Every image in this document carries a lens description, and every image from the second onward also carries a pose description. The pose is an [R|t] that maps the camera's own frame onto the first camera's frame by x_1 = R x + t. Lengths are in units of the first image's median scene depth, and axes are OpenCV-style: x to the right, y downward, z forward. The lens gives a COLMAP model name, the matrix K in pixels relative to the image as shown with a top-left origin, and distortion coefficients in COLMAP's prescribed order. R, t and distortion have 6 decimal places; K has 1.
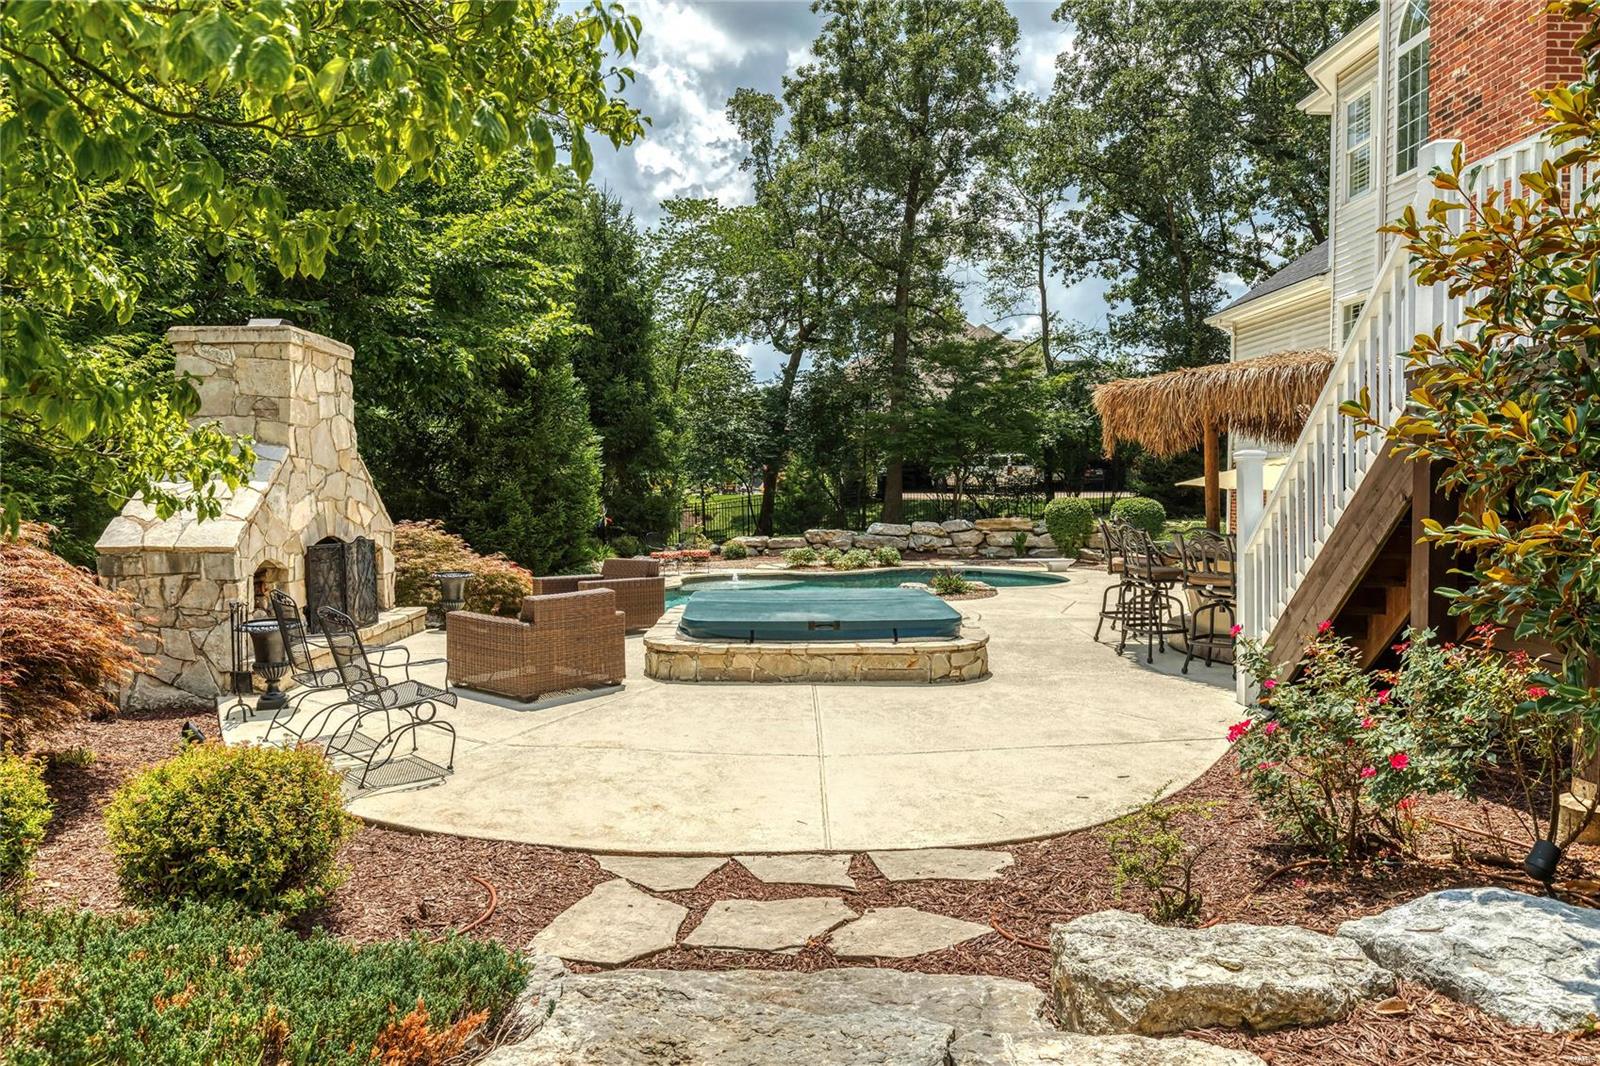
lens RADIAL K [[1114.5, 0, 800.0], [0, 1114.5, 533.0], [0, 0, 1]] dist [-0.001776, -0.001039]
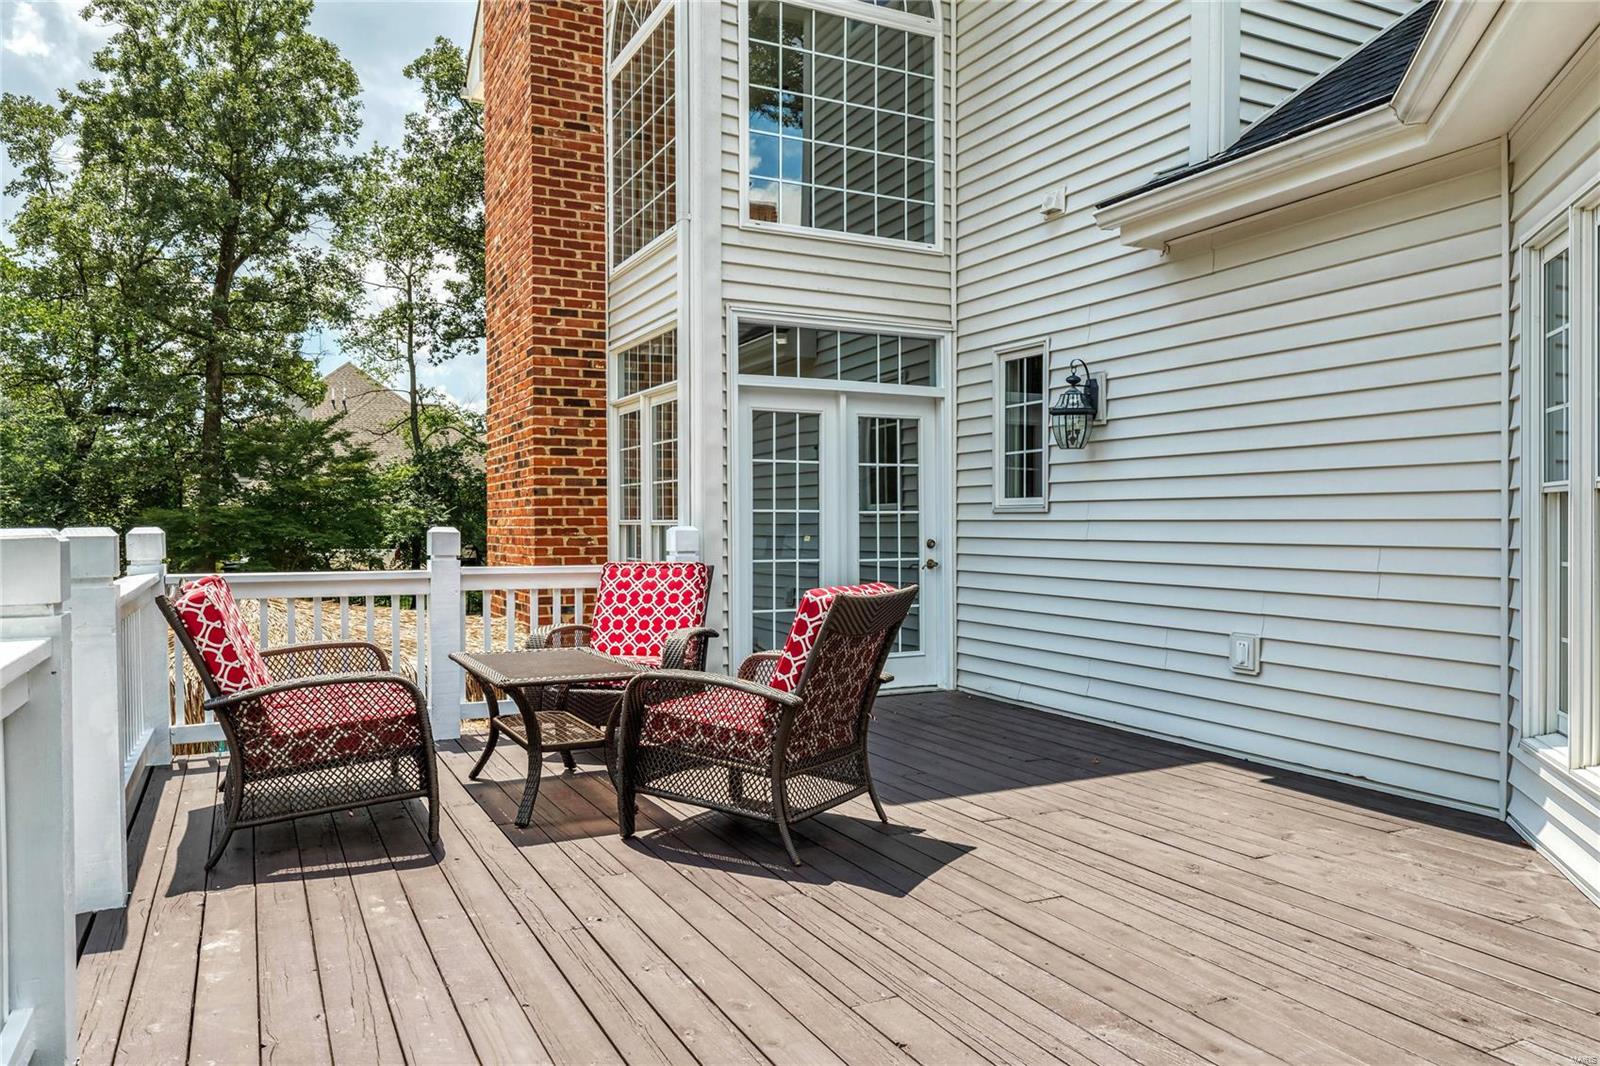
lens RADIAL K [[1114.5, 0, 800.0], [0, 1114.5, 533.0], [0, 0, 1]] dist [-0.001776, -0.001039]
pose [[0.909866, -0.001867, 0.414899, 0.172709], [0.016381, 0.999372, -0.031427, -0.062962], [-0.414579, 0.035391, 0.909325, 0.058440]]
